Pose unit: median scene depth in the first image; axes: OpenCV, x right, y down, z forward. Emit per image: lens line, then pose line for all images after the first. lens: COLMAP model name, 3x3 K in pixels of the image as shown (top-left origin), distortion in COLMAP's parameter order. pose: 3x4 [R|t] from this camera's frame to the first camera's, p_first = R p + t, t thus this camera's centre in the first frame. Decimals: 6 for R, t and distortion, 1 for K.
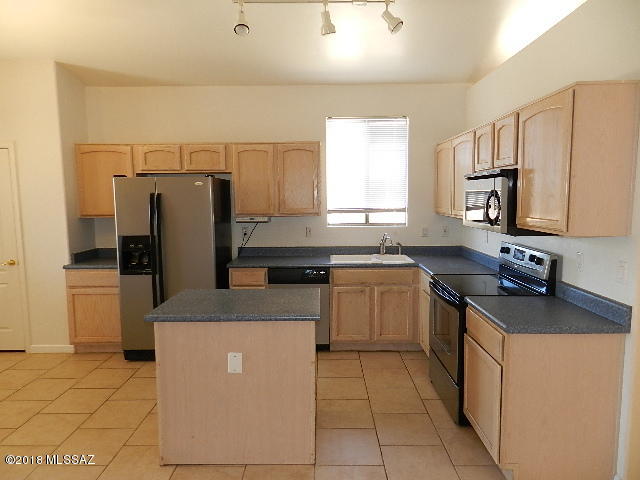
lens RADIAL K [[429.7, 0, 320.0], [0, 429.7, 240.0], [0, 0, 1]] dist [0.016563, -0.005803]
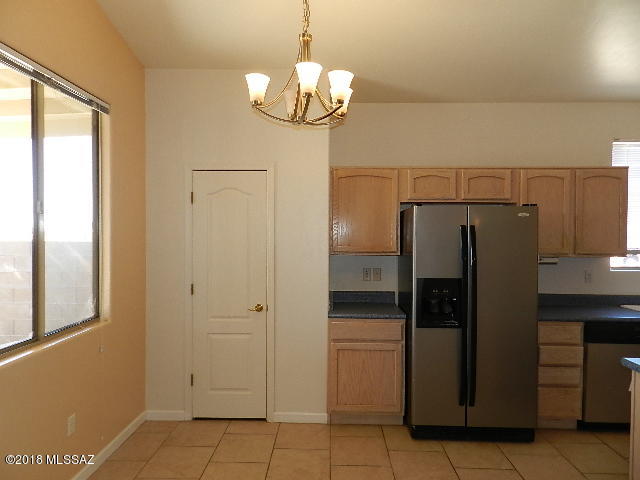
lens RADIAL K [[429.7, 0, 320.0], [0, 429.7, 240.0], [0, 0, 1]] dist [0.016563, -0.005803]
pose [[0.999546, 0.016286, -0.025365, -0.570737], [-0.018597, 0.995425, -0.093720, -0.001485], [0.023722, 0.094149, 0.995275, 0.177926]]
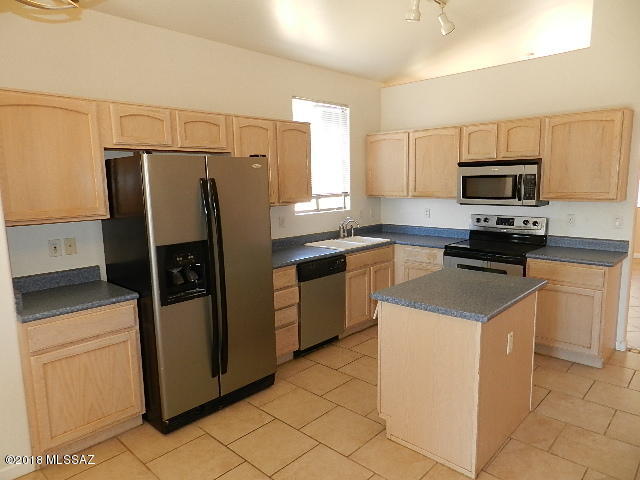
lens RADIAL K [[429.7, 0, 320.0], [0, 429.7, 240.0], [0, 0, 1]] dist [0.016563, -0.005803]
pose [[0.686819, -0.107794, 0.718791, -0.688756], [0.092195, 0.993874, 0.060954, -0.031907], [-0.720958, 0.024405, 0.692549, 0.348626]]
